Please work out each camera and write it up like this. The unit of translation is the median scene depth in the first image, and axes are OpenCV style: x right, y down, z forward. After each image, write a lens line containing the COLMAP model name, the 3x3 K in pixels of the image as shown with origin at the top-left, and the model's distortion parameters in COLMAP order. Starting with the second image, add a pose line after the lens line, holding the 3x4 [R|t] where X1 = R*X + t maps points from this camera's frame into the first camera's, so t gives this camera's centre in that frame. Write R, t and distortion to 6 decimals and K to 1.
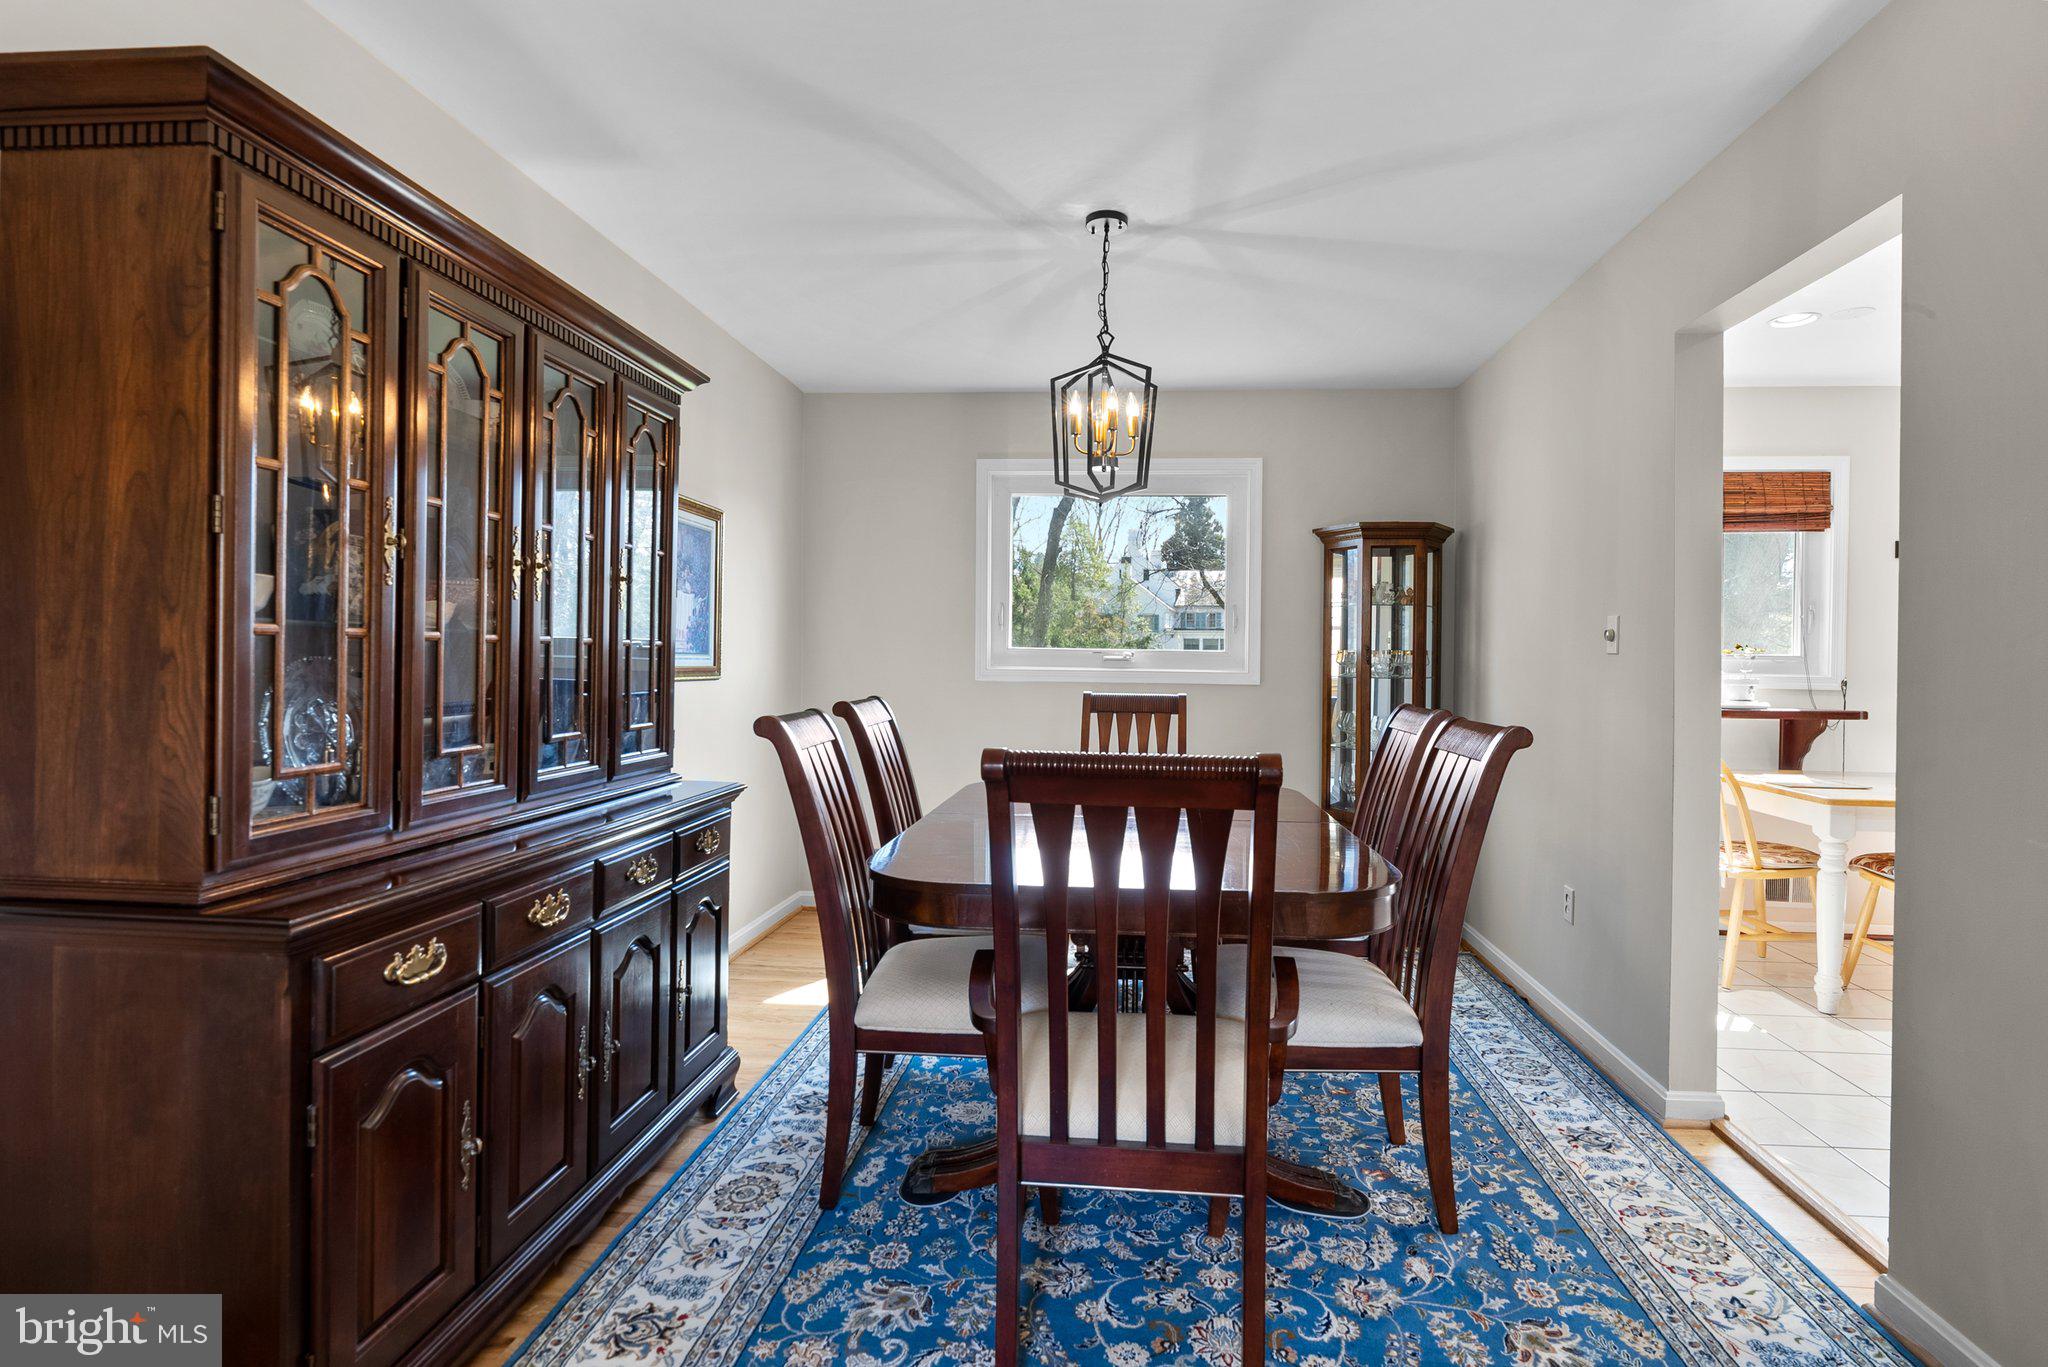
lens RADIAL K [[1075.0, 0, 1026.7], [0, 1075.0, 663.4], [0, 0, 1]] dist [-0.007390, -0.000247]
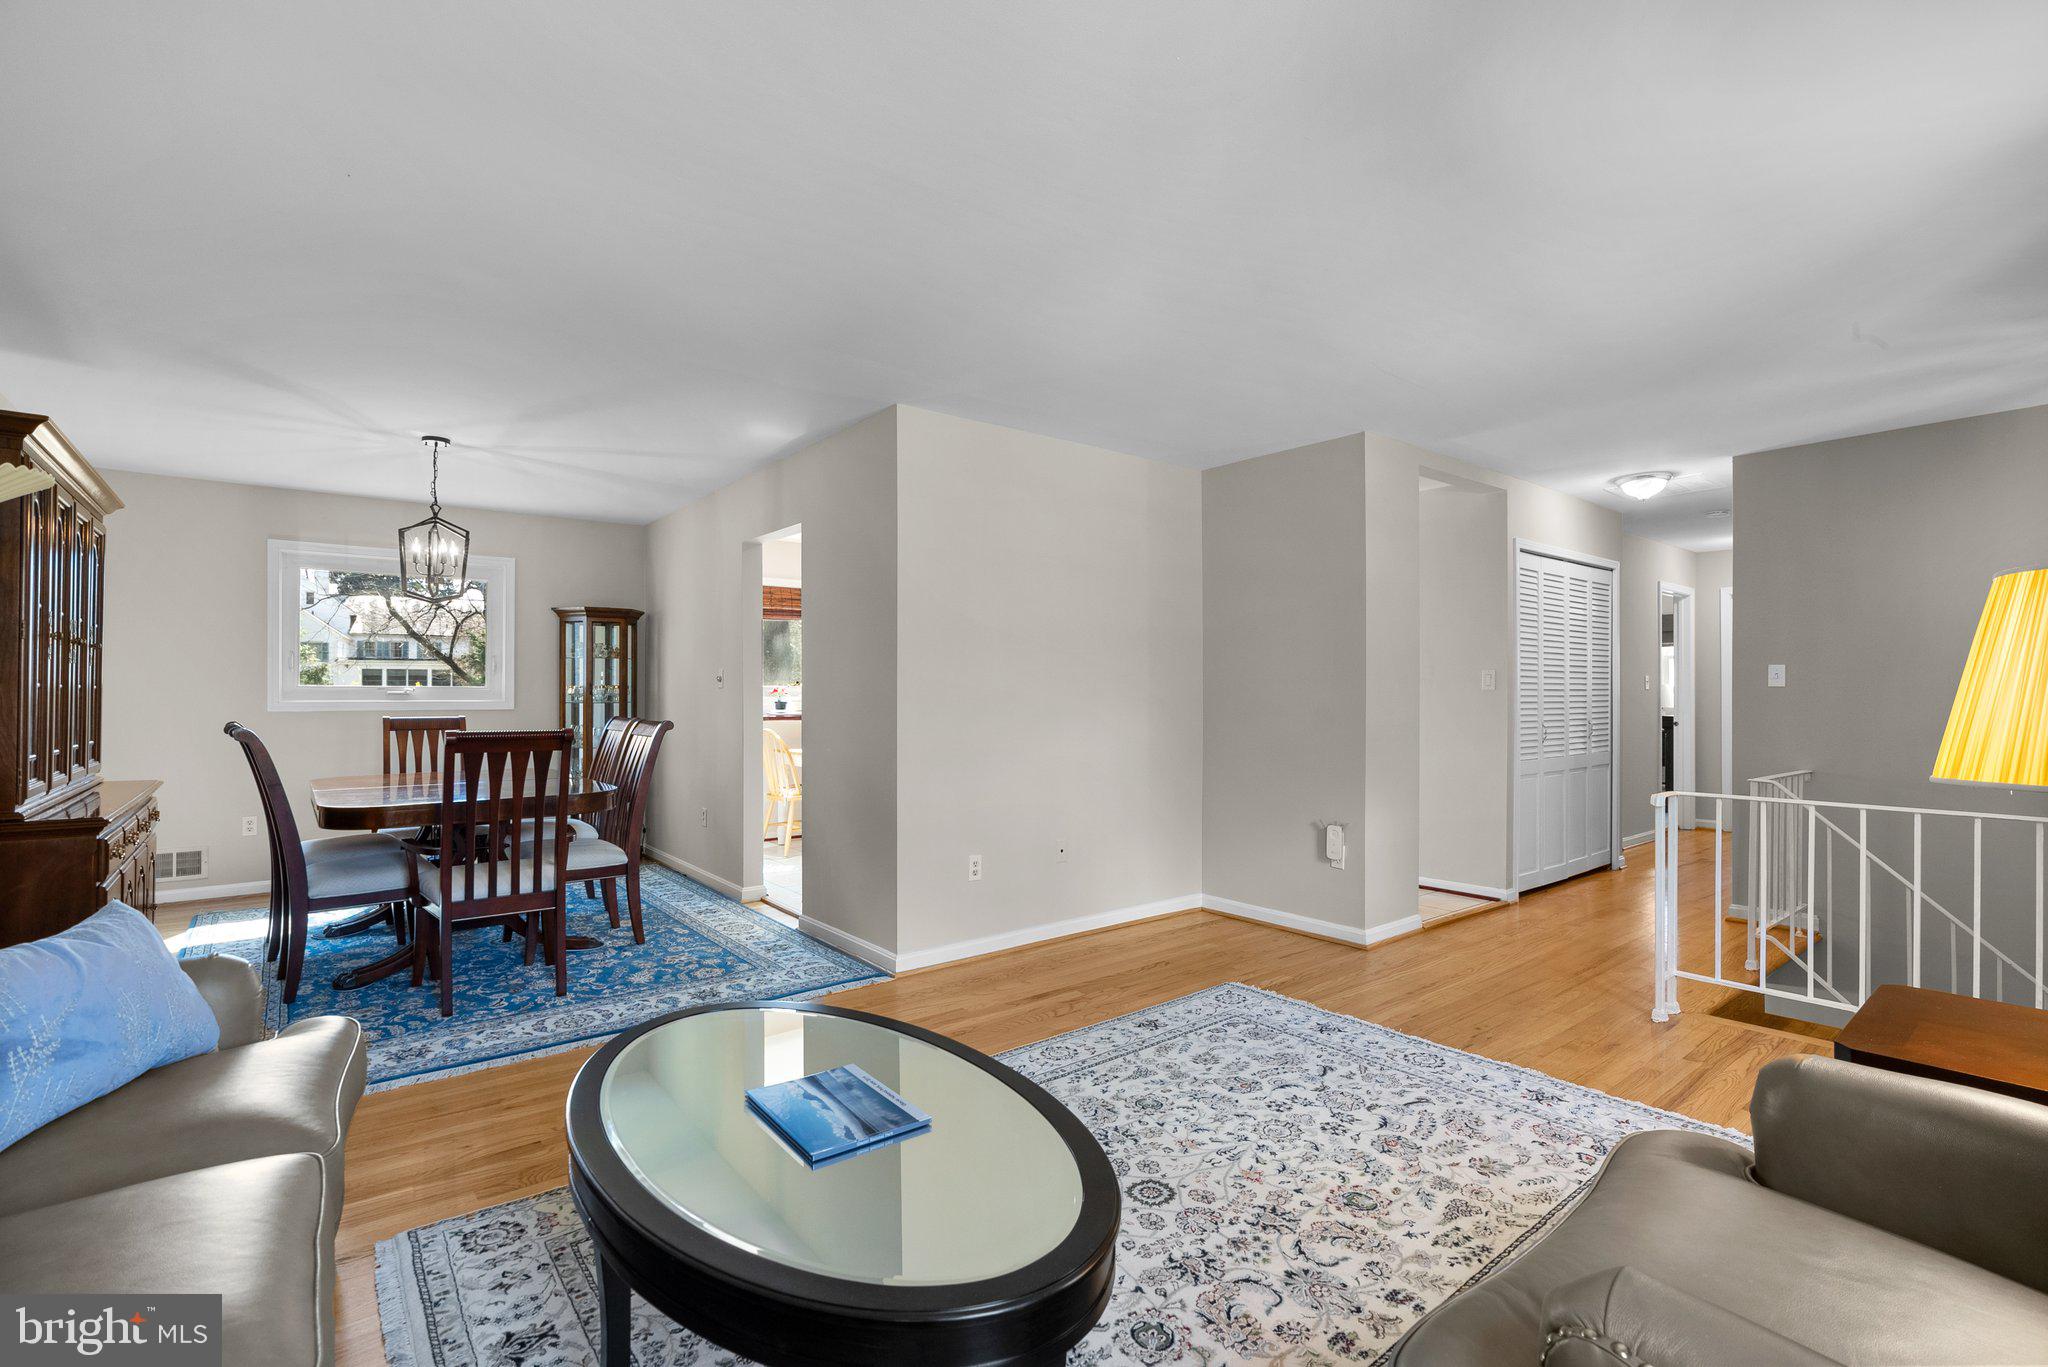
lens RADIAL K [[922.1, 0, 1027.3], [0, 922.1, 684.9], [0, 0, 1]] dist [0.000306, -0.000417]
pose [[0.721419, -0.007433, 0.692459, -0.281286], [0.012175, 0.999924, -0.001951, -0.003636], [-0.692392, 0.009838, 0.721454, -0.758984]]
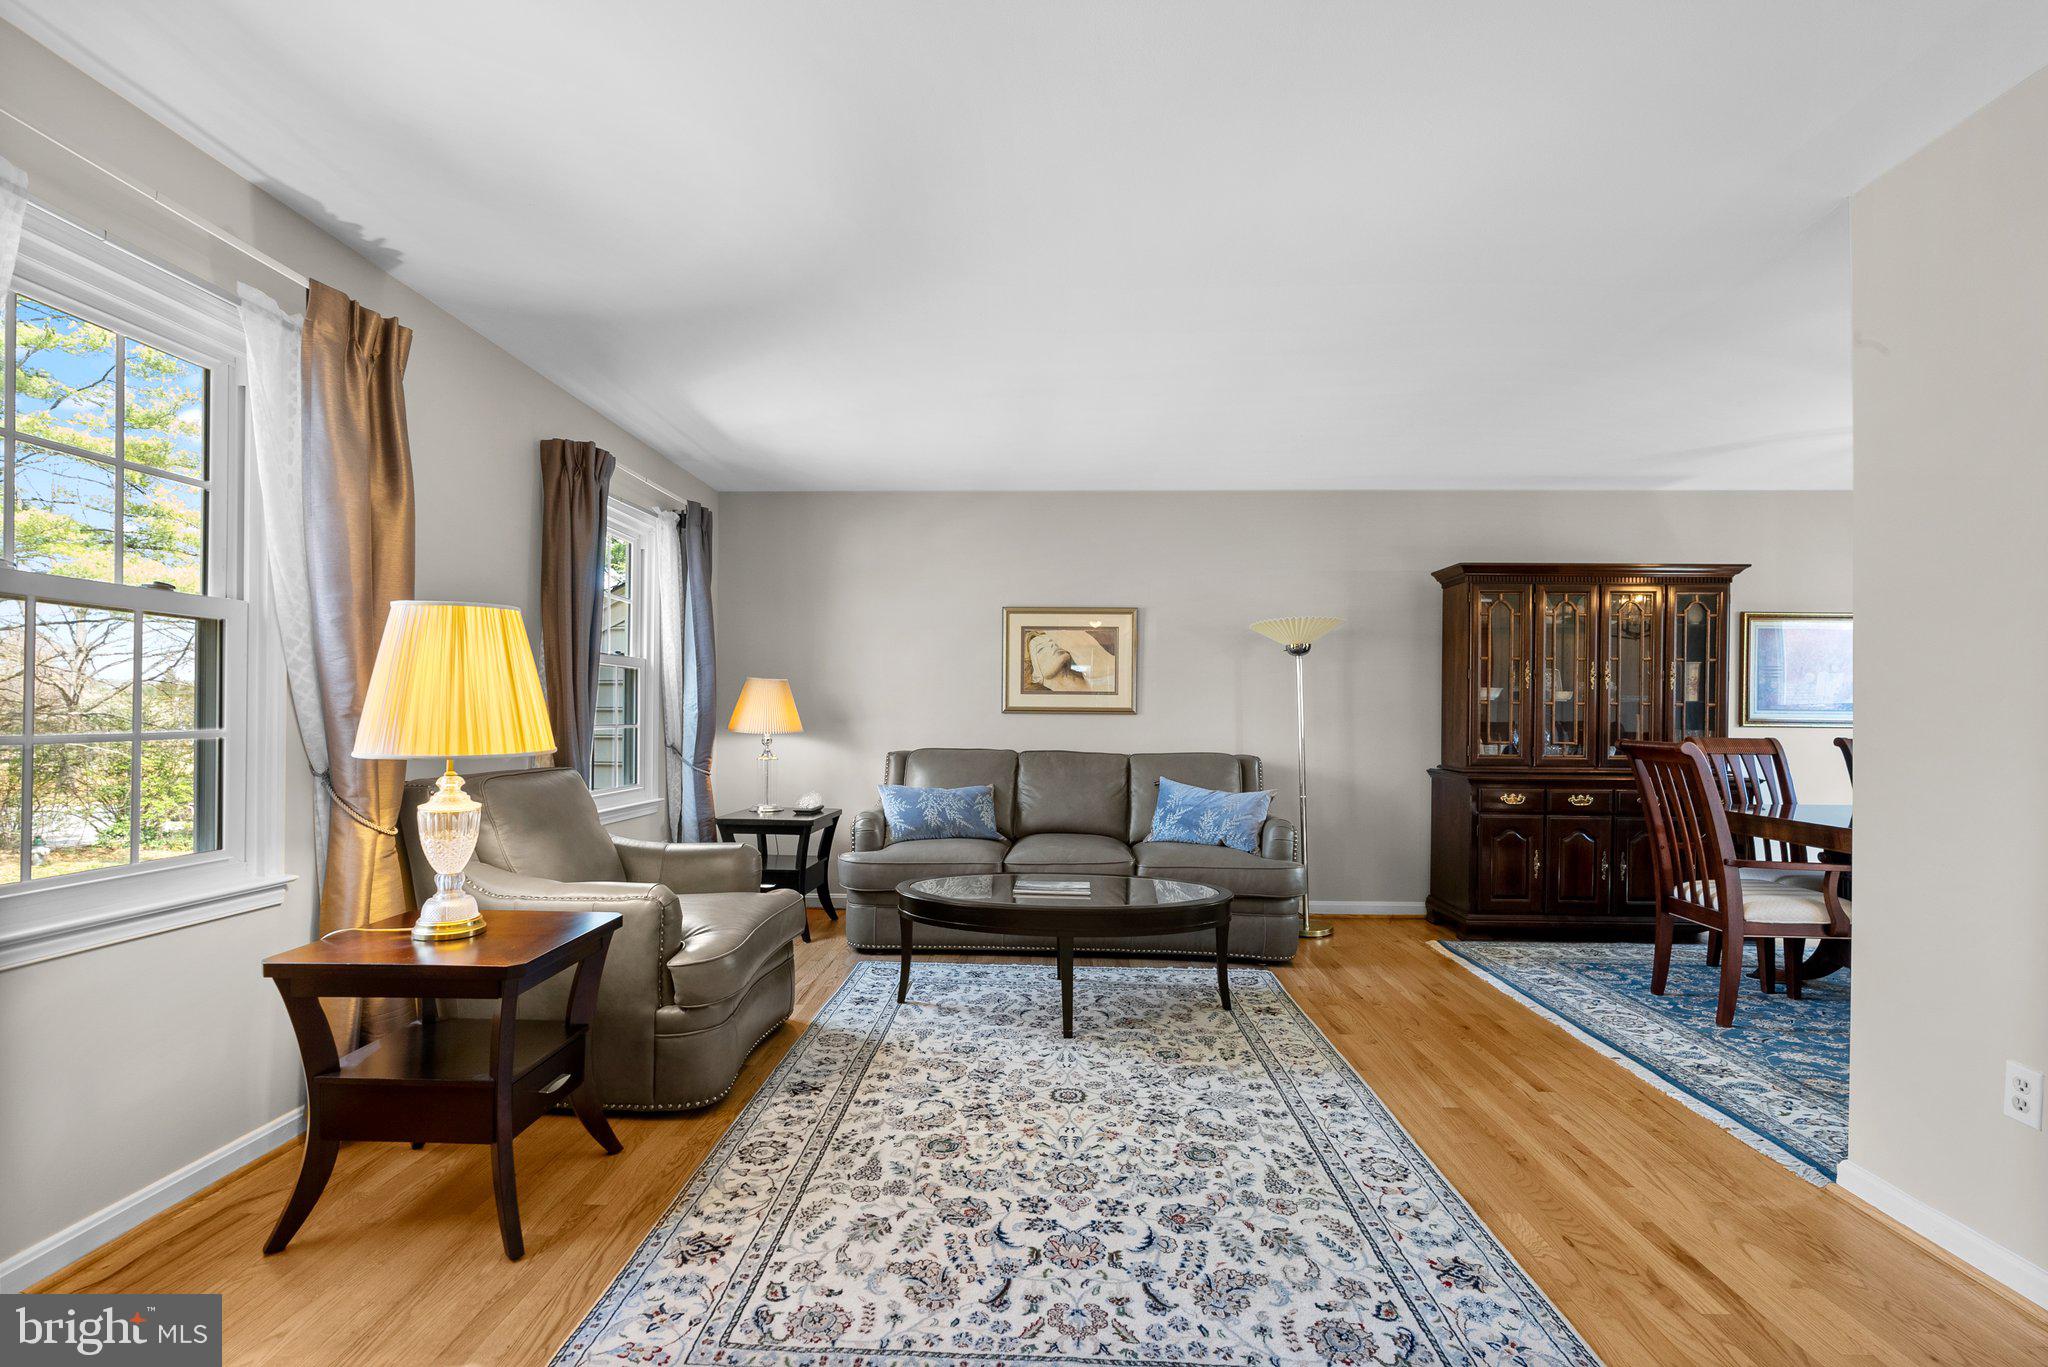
lens RADIAL K [[922.1, 0, 1024.7], [0, 922.1, 704.5], [0, 0, 1]] dist [0.000306, -0.000417]
pose [[0.057895, -0.024403, -0.998024, 1.252464], [-0.010435, 0.999632, -0.025048, 0.032359], [0.998268, 0.011865, 0.057619, -0.388767]]
